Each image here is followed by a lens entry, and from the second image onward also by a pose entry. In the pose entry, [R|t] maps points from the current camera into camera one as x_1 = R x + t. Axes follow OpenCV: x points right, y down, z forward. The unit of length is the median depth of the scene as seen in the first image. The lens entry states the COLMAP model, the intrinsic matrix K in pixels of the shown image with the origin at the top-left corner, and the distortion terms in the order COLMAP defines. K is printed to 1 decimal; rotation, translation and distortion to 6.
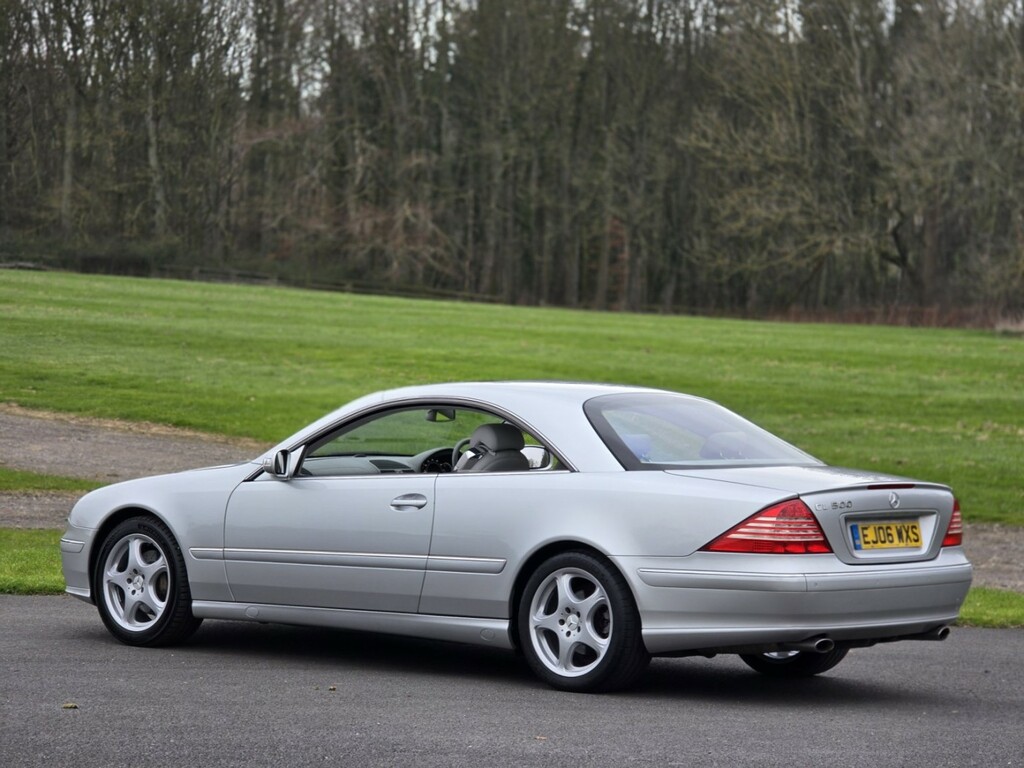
lens RADIAL K [[3387.6, 0, 512.0], [0, 3387.6, 384.0], [0, 0, 1]] dist [0.233111, 0.725508]
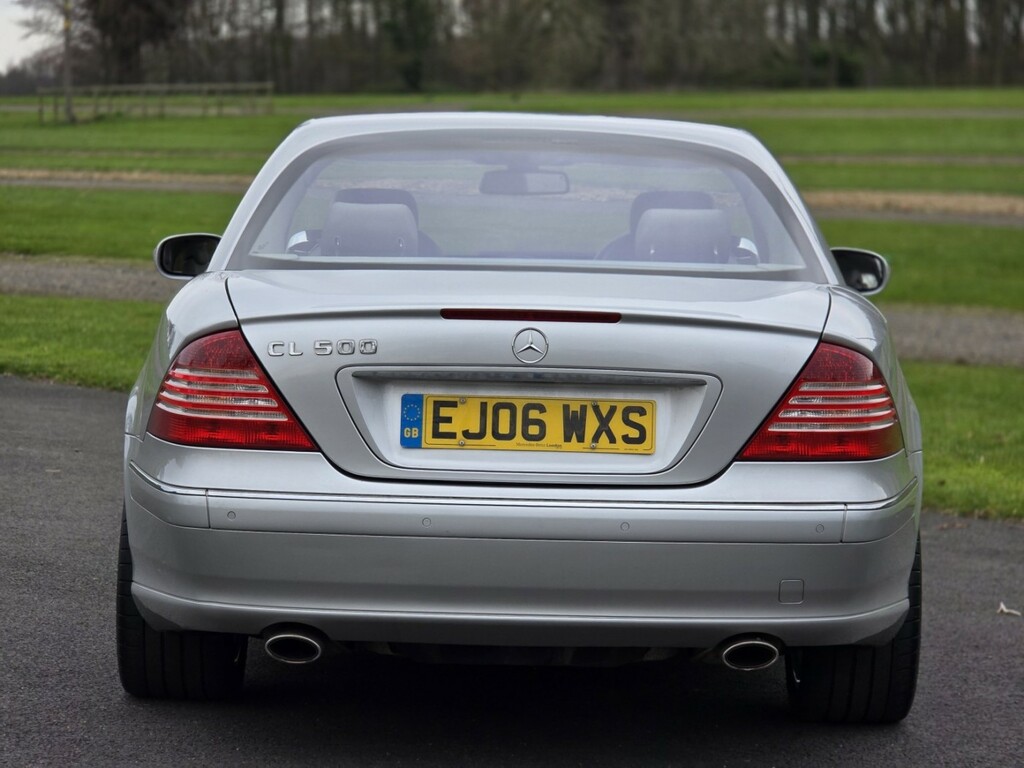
lens RADIAL K [[3387.6, 0, 512.0], [0, 3387.6, 384.0], [0, 0, 1]] dist [0.233111, 0.725508]
pose [[0.679675, 0.046798, -0.732019, 0.405756], [-0.020035, 0.998775, 0.045249, 0.017661], [0.733240, -0.016088, 0.679780, 0.642630]]
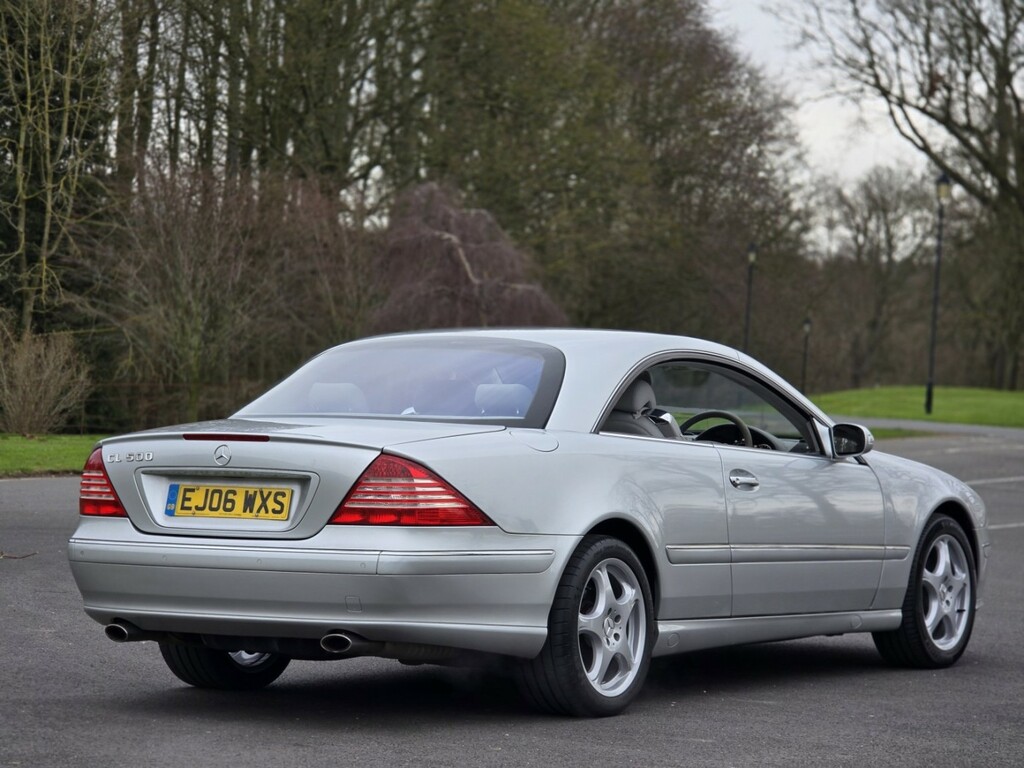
lens RADIAL K [[3387.6, 0, 512.0], [0, 3387.6, 384.0], [0, 0, 1]] dist [0.233111, 0.725508]
pose [[0.171267, -0.022102, -0.984977, 0.809670], [-0.021188, 0.999435, -0.026110, 0.034025], [0.984997, 0.025341, 0.170702, 0.864201]]
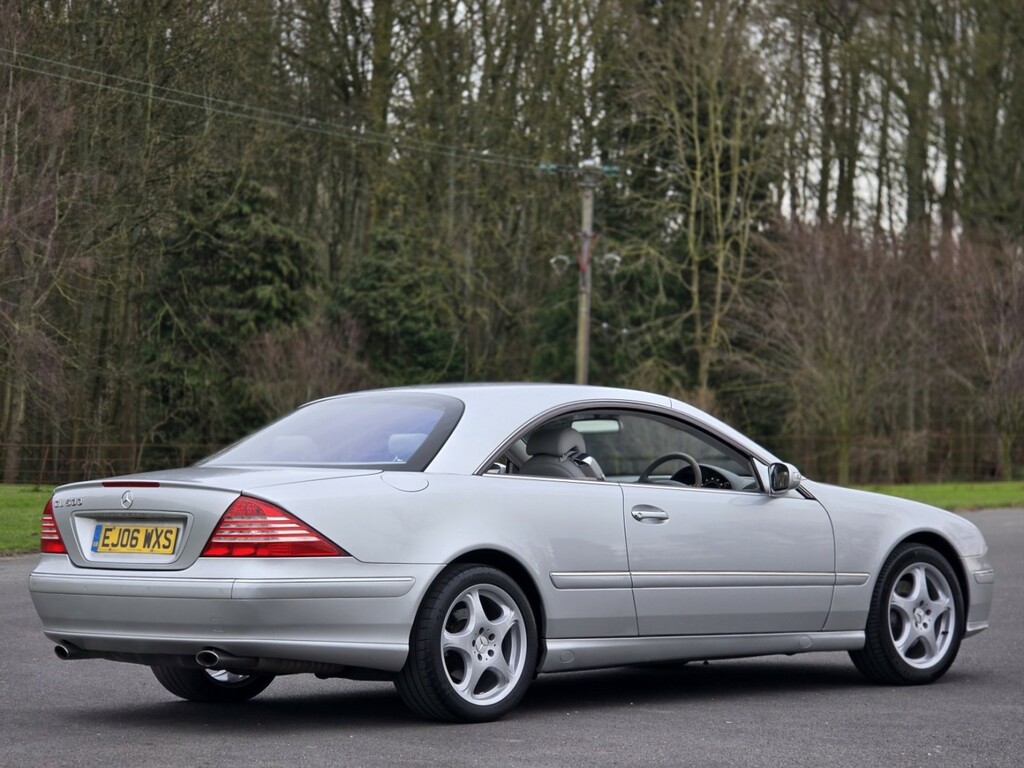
lens RADIAL K [[3387.6, 0, 512.0], [0, 3387.6, 384.0], [0, 0, 1]] dist [0.233111, 0.725508]
pose [[-0.062967, -0.038803, -0.997261, 0.927936], [-0.006007, 0.999241, -0.038500, 0.034885], [0.997998, 0.003566, -0.063152, 1.072031]]
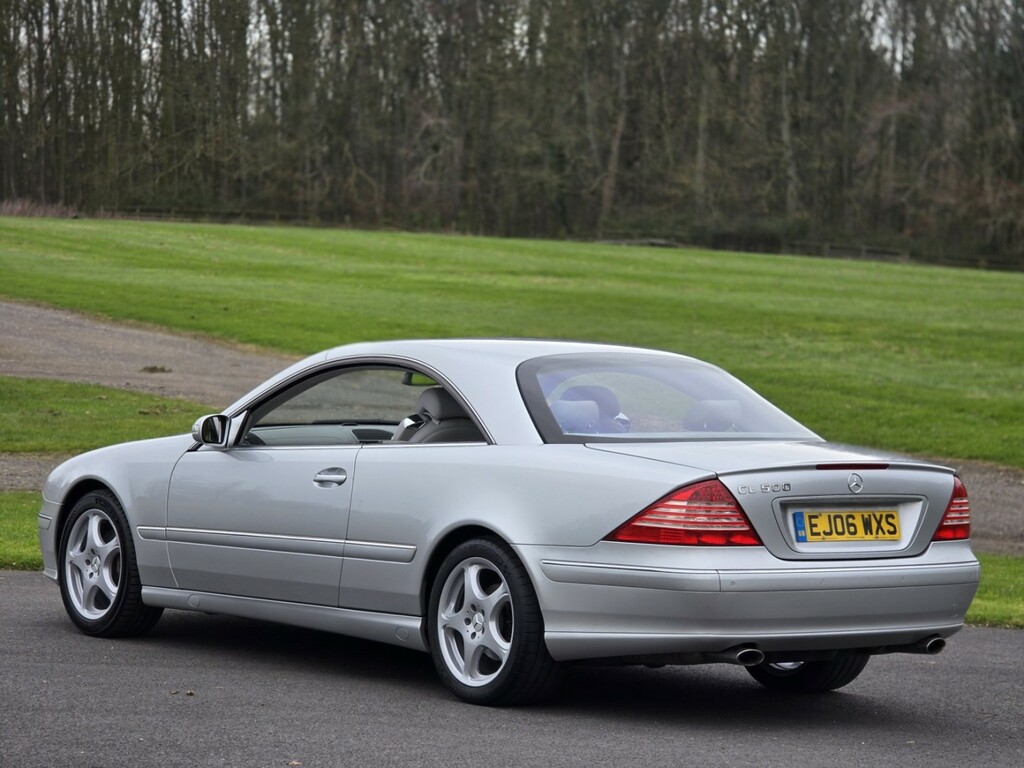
lens RADIAL K [[3387.6, 0, 512.0], [0, 3387.6, 384.0], [0, 0, 1]] dist [0.233111, 0.725508]
pose [[0.978754, 0.009129, -0.204835, 0.184761], [-0.007923, 0.999946, 0.006707, 0.004859], [0.204885, -0.004941, 0.978774, 0.162541]]
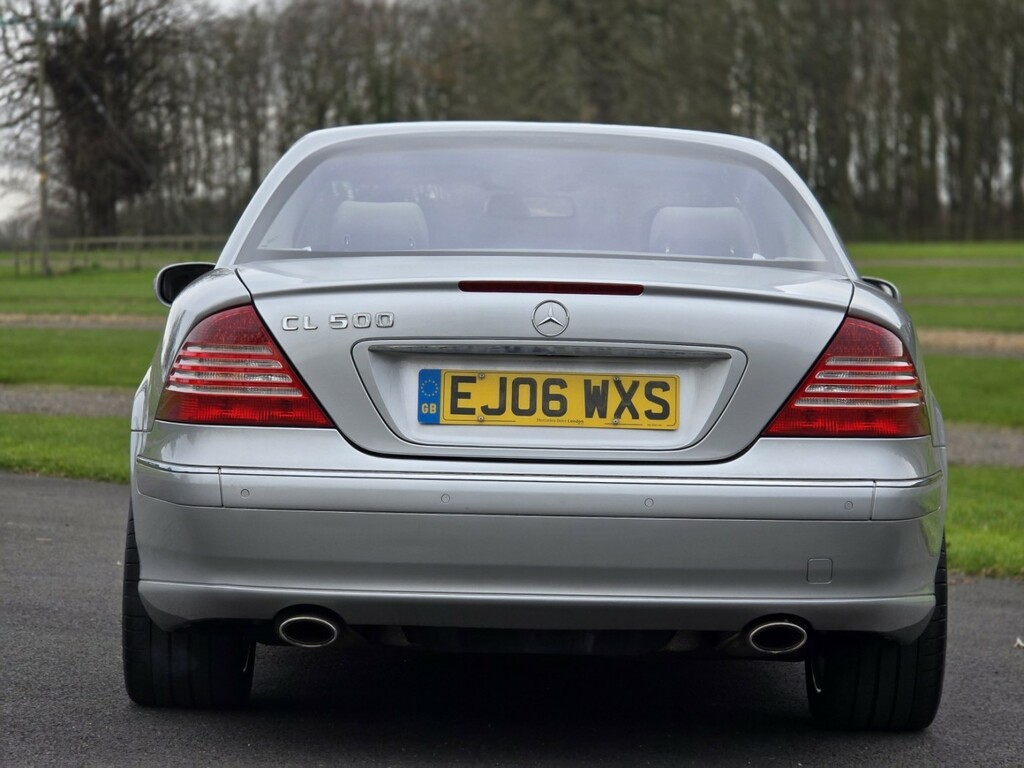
lens RADIAL K [[3387.6, 0, 512.0], [0, 3387.6, 384.0], [0, 0, 1]] dist [0.233111, 0.725508]
pose [[0.685528, 0.008756, -0.727993, 0.395351], [-0.016112, 0.999865, -0.003147, 0.040867], [0.727868, 0.013887, 0.685577, 0.645216]]
